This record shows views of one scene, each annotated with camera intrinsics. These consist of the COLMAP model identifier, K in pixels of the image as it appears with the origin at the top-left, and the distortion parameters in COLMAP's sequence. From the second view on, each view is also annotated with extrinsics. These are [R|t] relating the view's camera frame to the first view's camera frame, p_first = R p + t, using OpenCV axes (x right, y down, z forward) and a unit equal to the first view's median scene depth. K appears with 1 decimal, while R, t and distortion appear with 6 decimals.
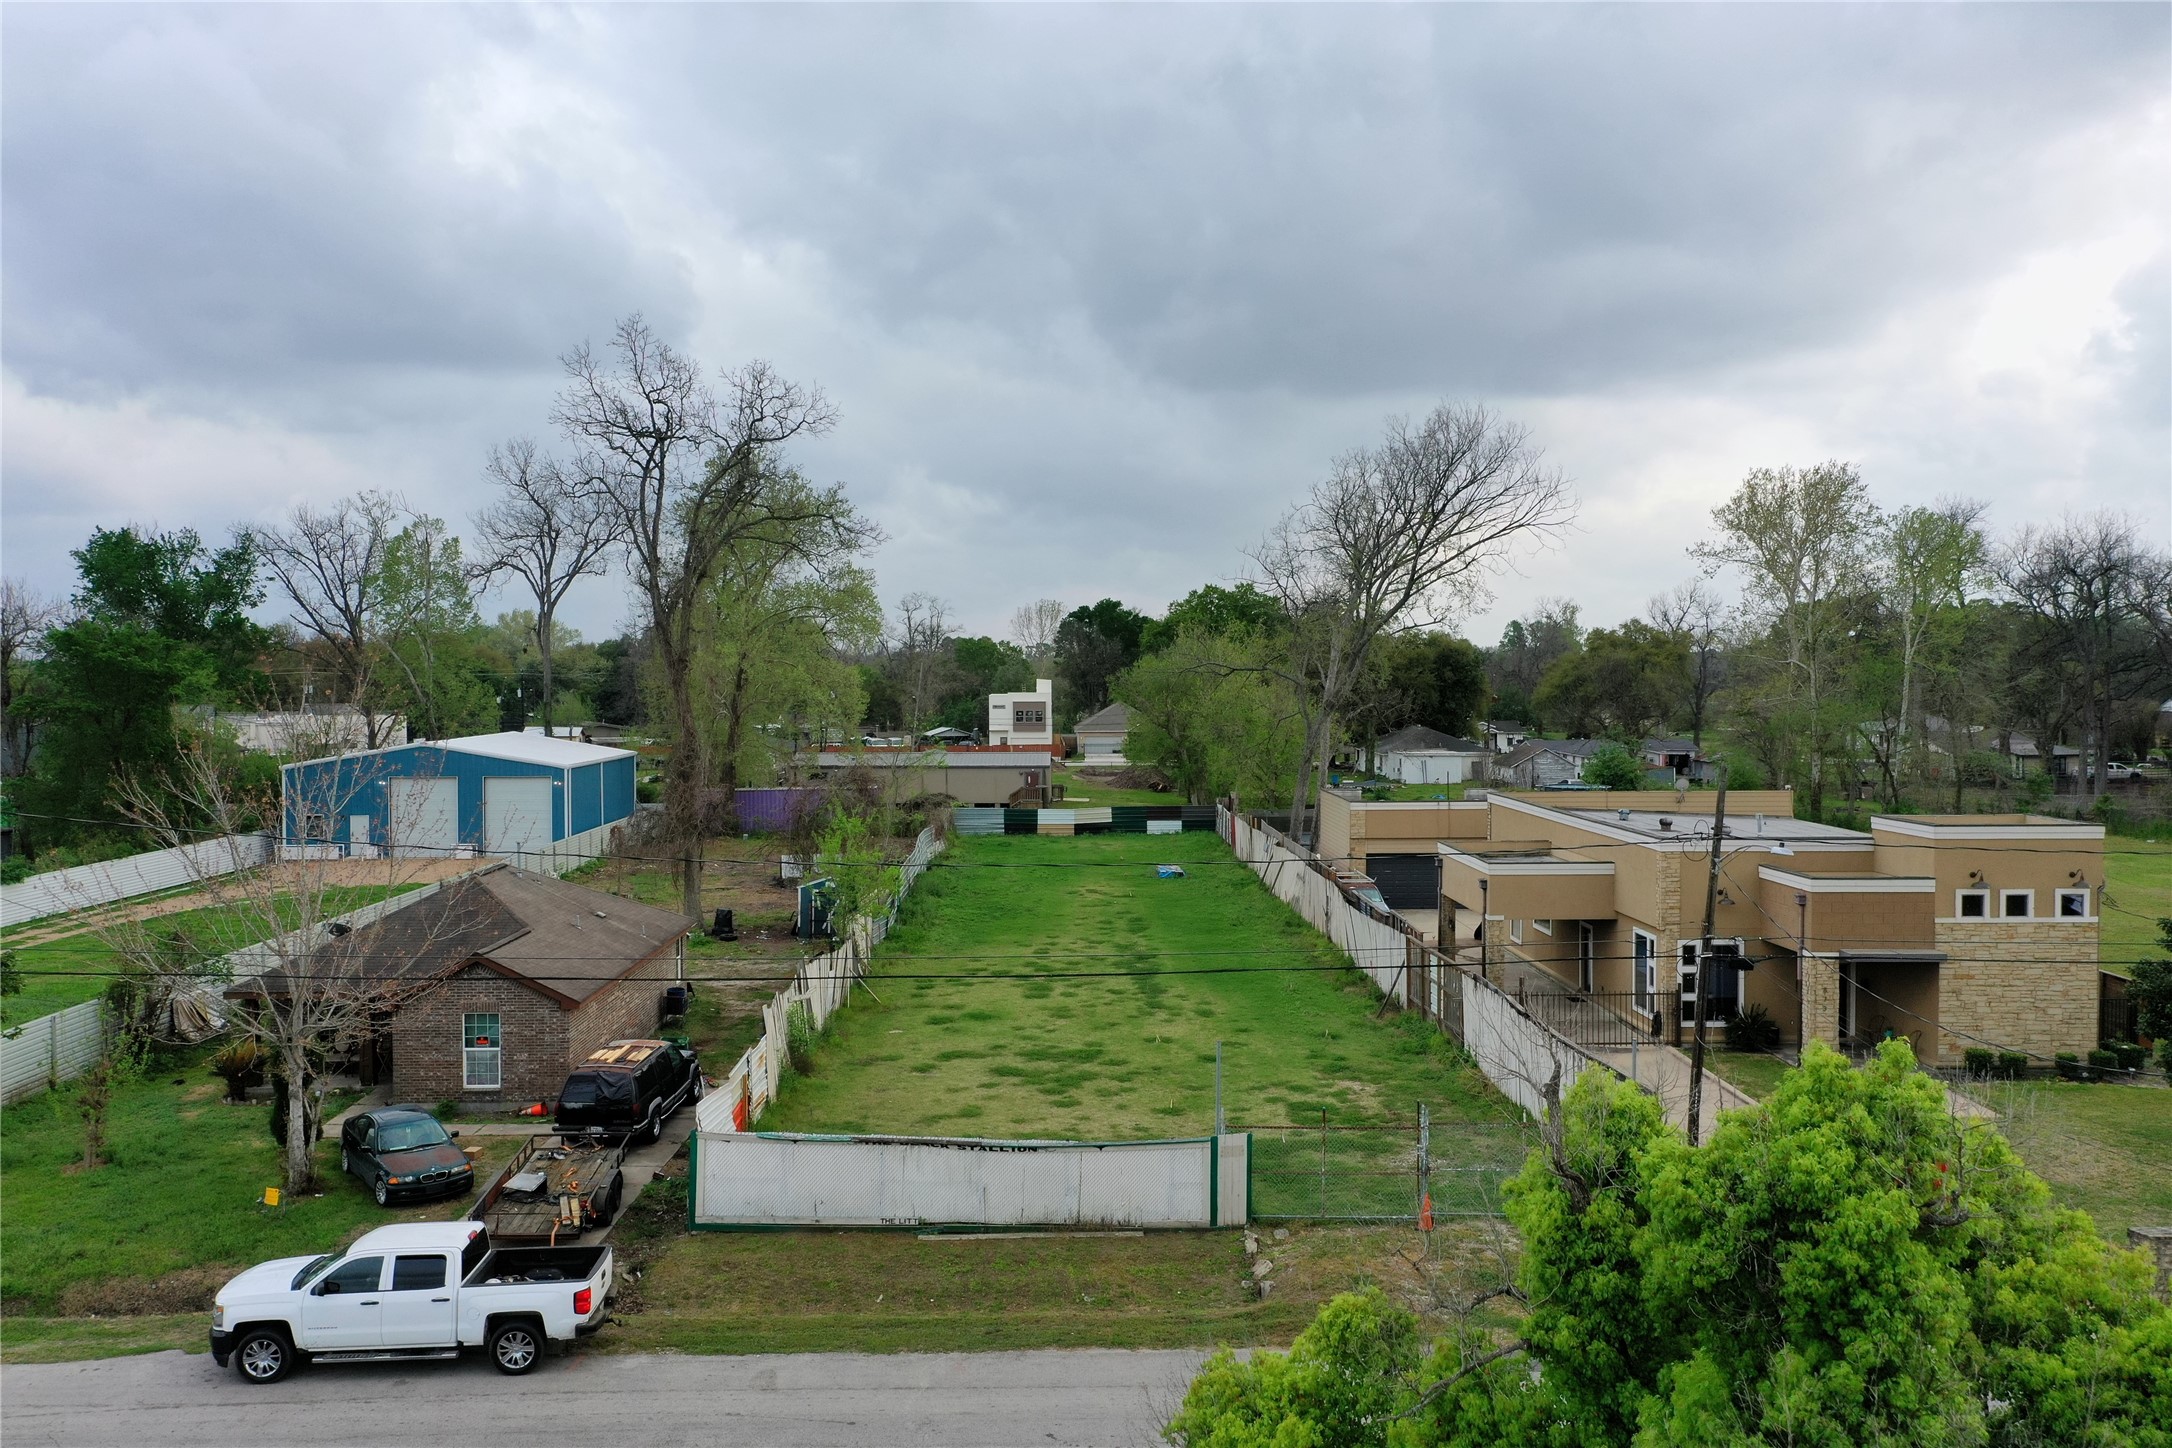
lens RADIAL K [[1719.9, 0, 1079.9], [0, 1719.9, 726.8], [0, 0, 1]] dist [0.020677, 0.002273]
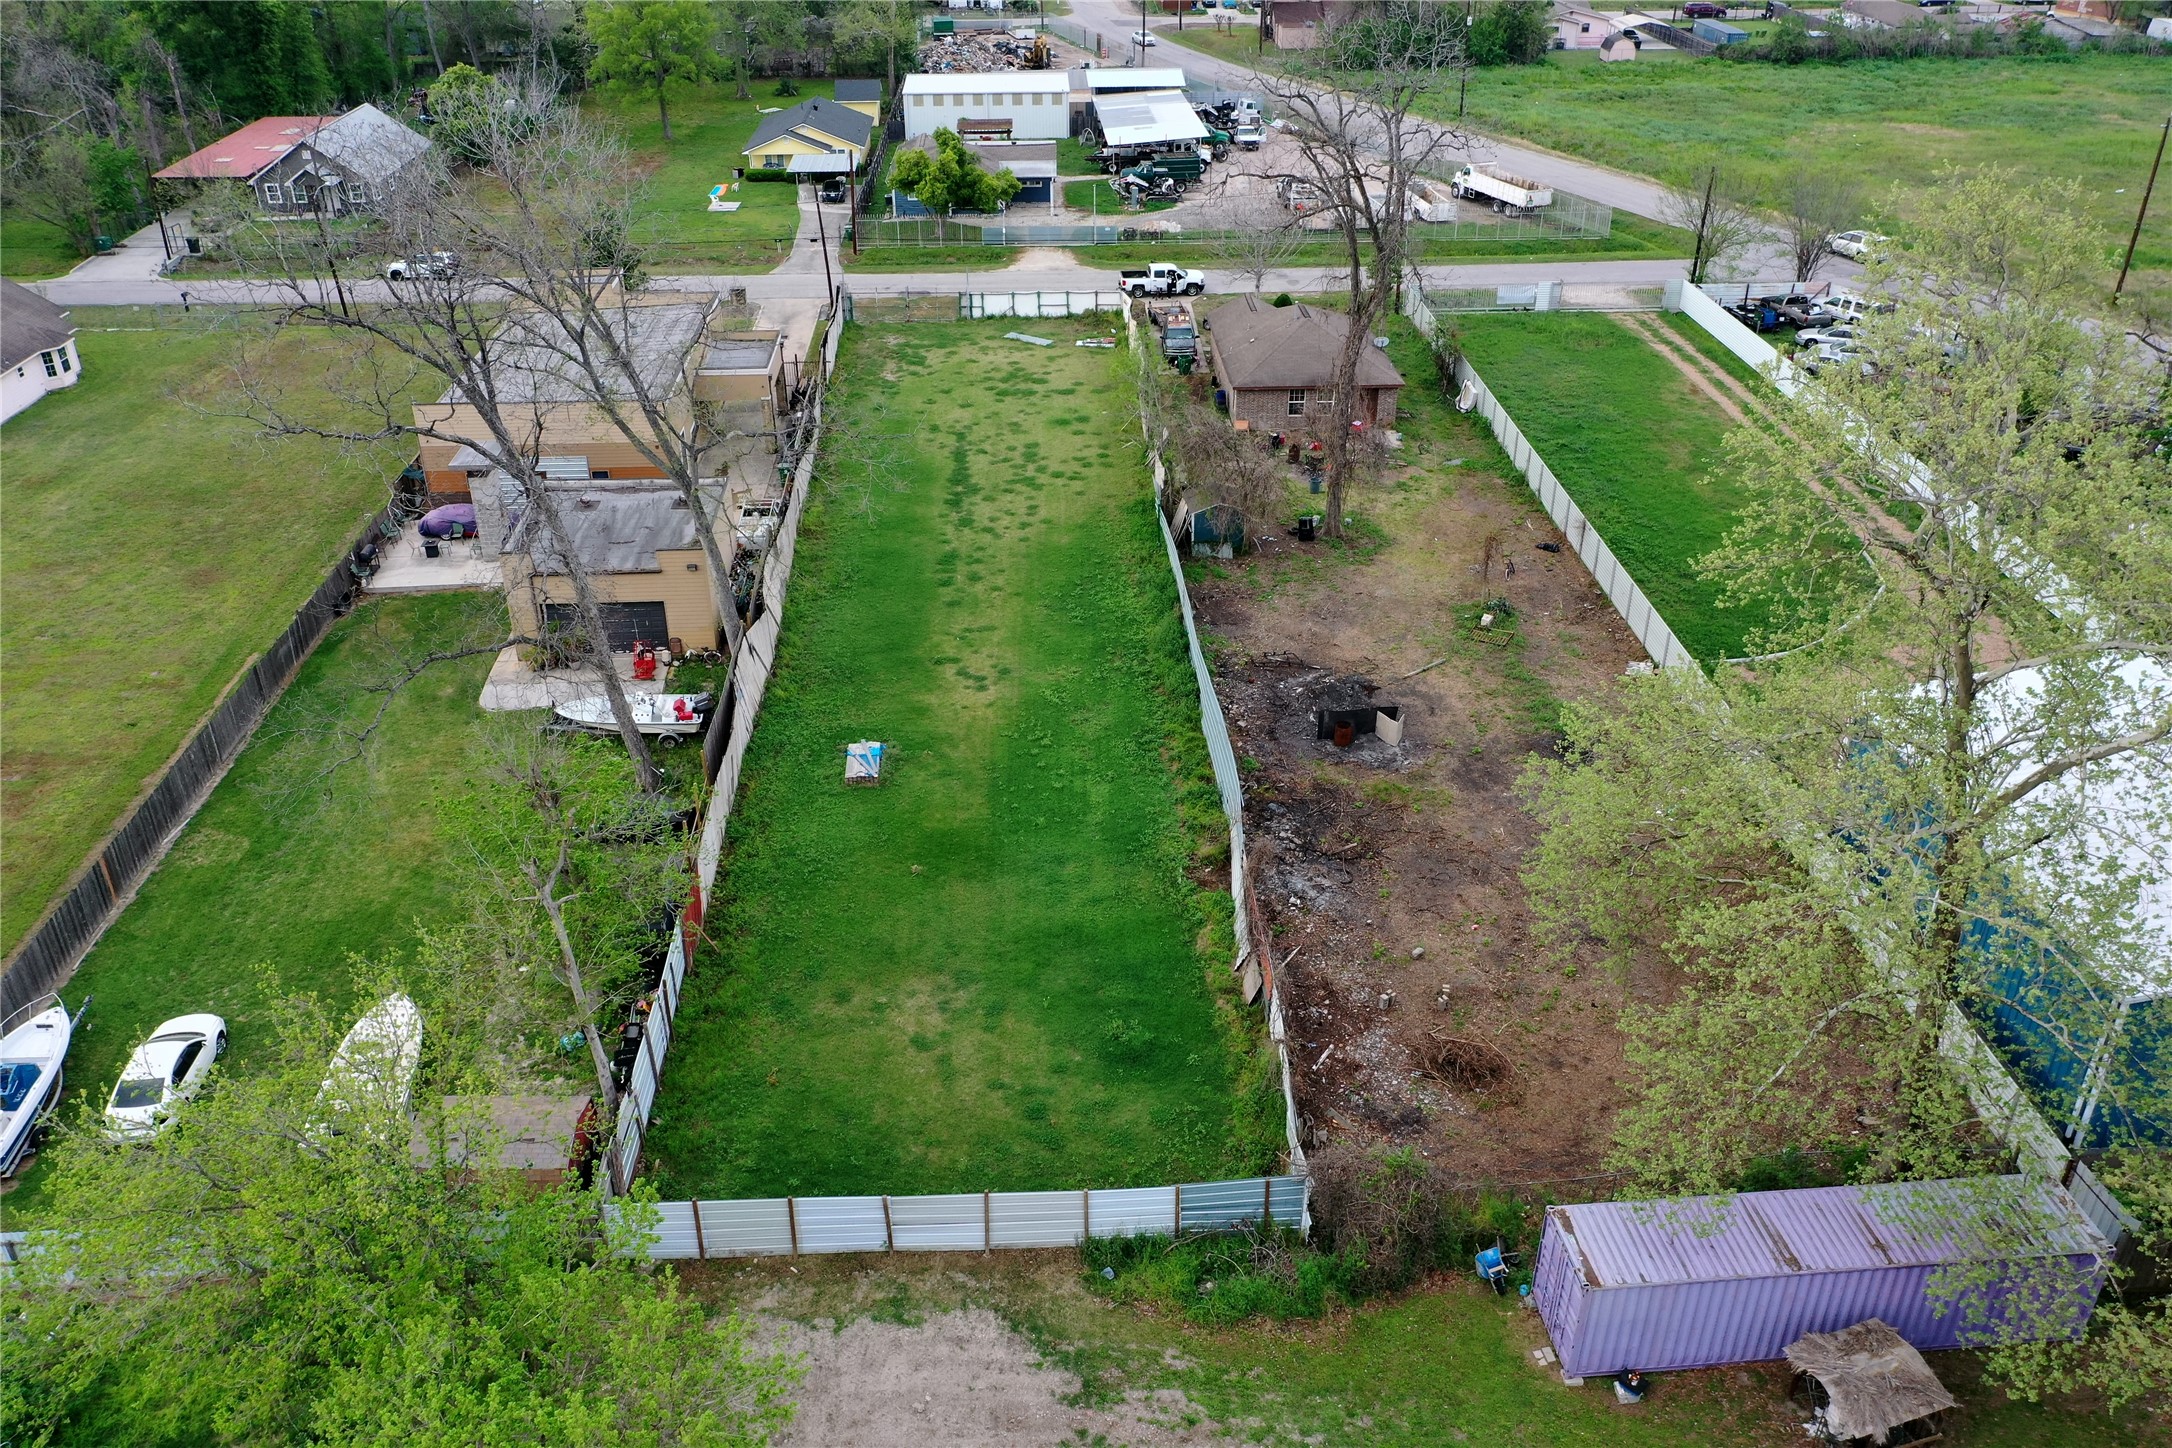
lens RADIAL K [[1719.9, 0, 1083.8], [0, 1719.9, 722.3], [0, 0, 1]] dist [0.020677, 0.002273]
pose [[-0.999674, 0.015007, -0.020674, -0.036201], [0.002034, 0.853450, 0.521171, -0.457779], [0.025465, 0.520959, -0.853202, 2.459348]]
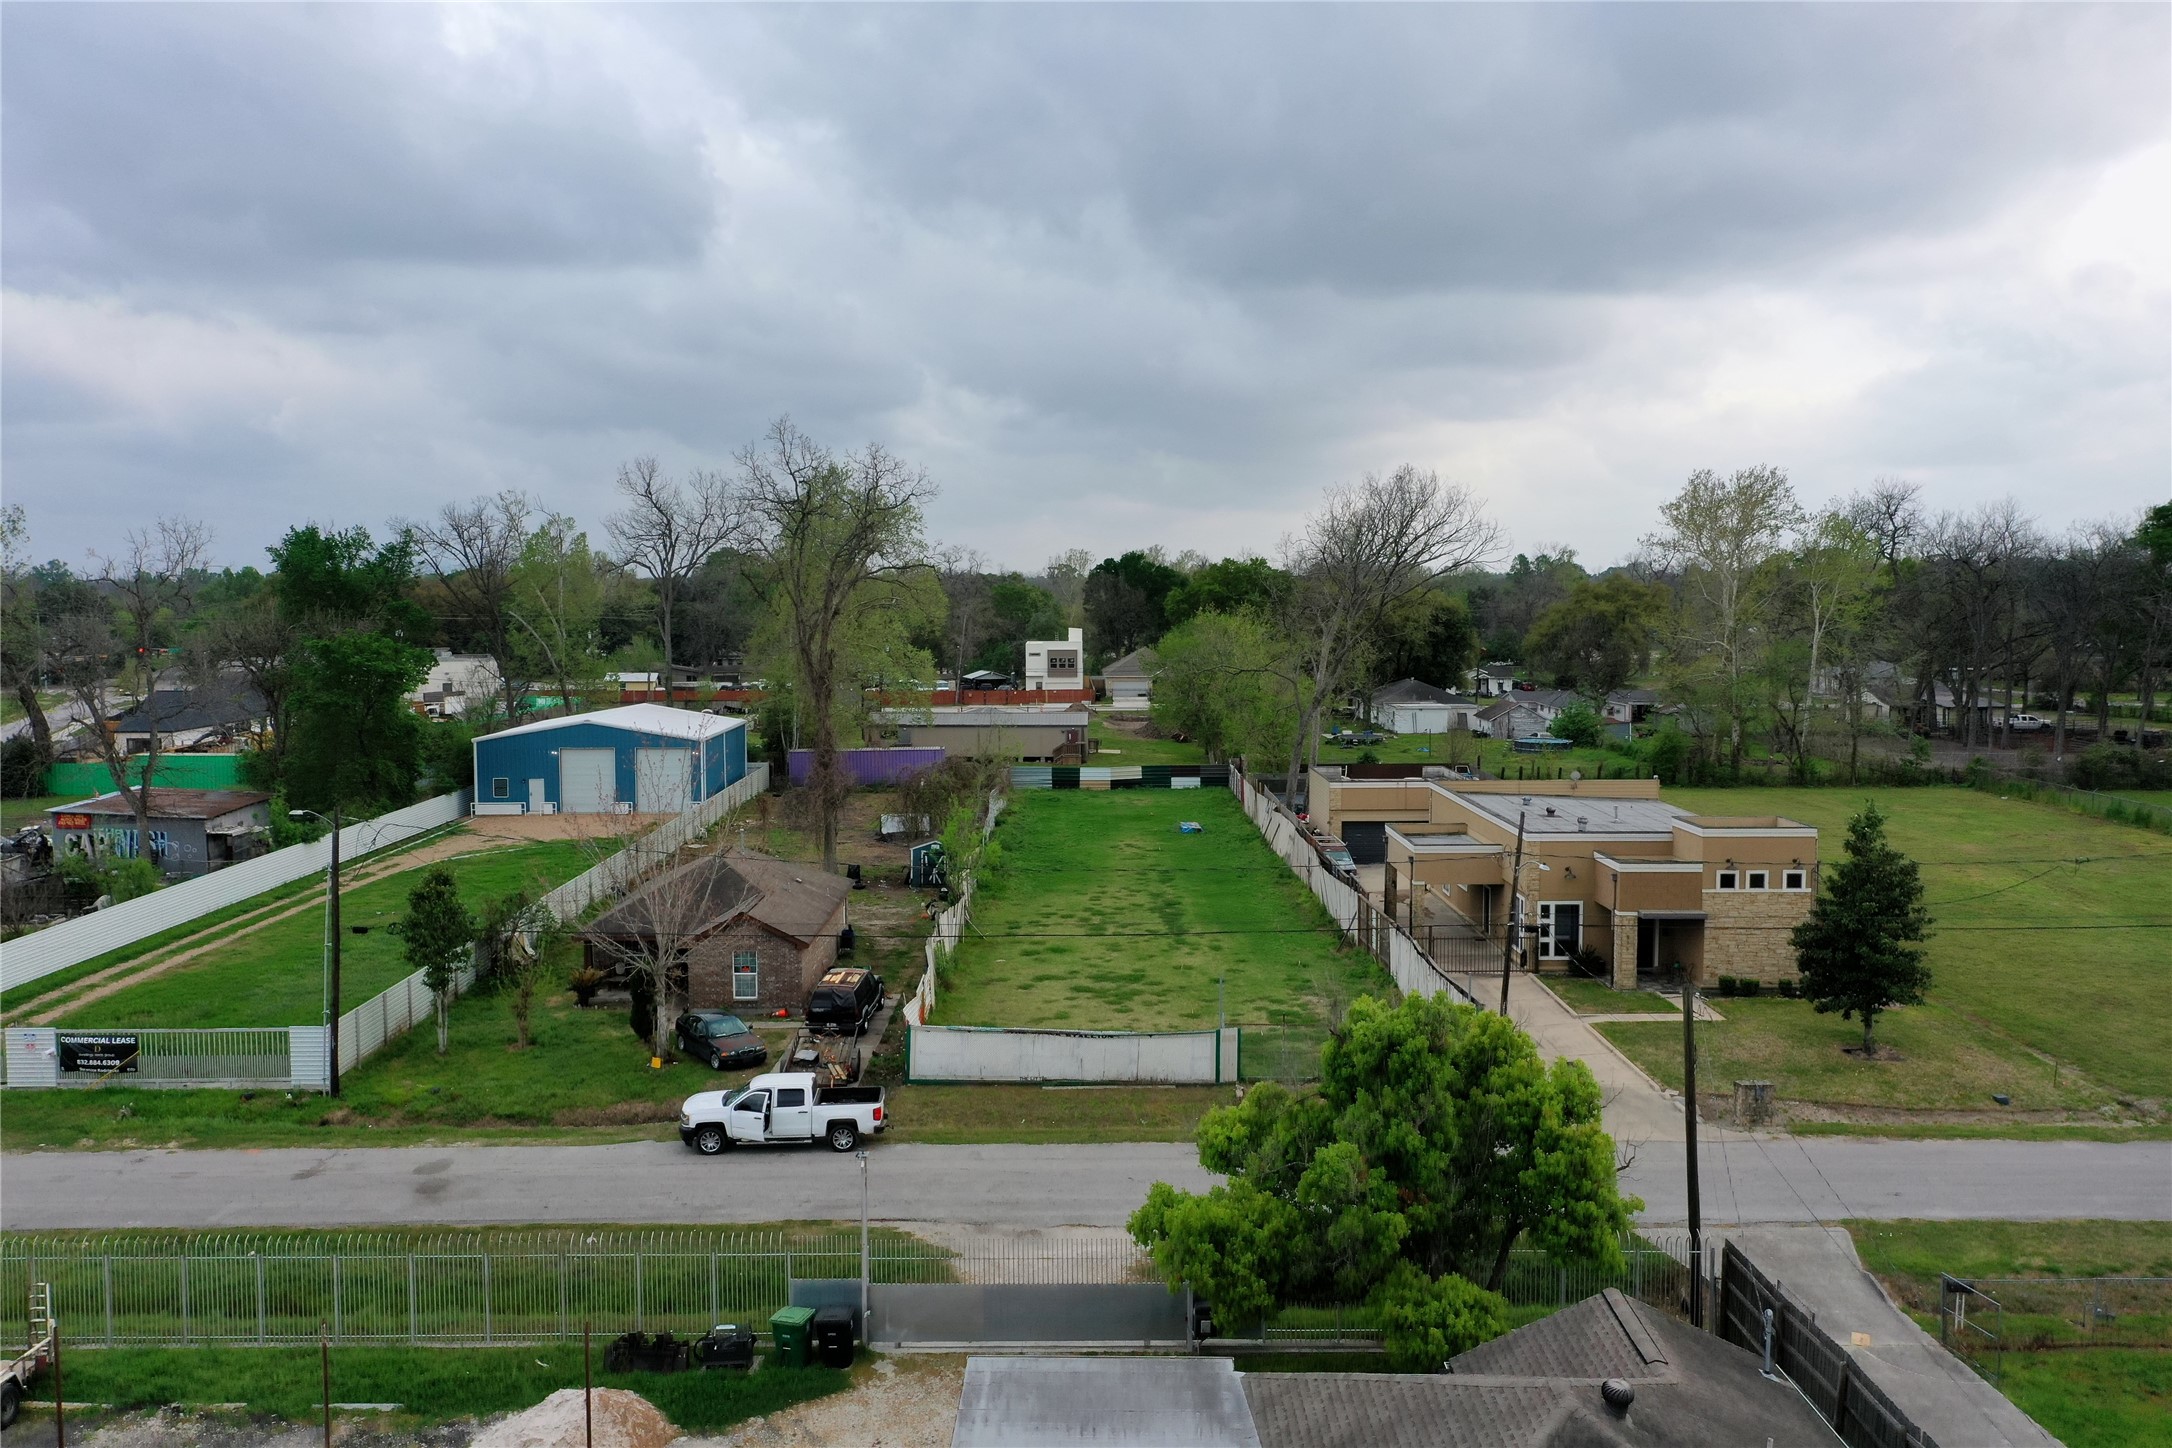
lens RADIAL K [[1712.6, 0, 1076.5], [0, 1712.6, 724.1], [0, 0, 1]] dist [0.028028, 0.000357]
pose [[0.999909, 0.000702, -0.013490, -0.021292], [-0.000039, 0.998796, 0.049065, -0.080236], [0.013508, -0.049060, 0.998704, -0.371404]]
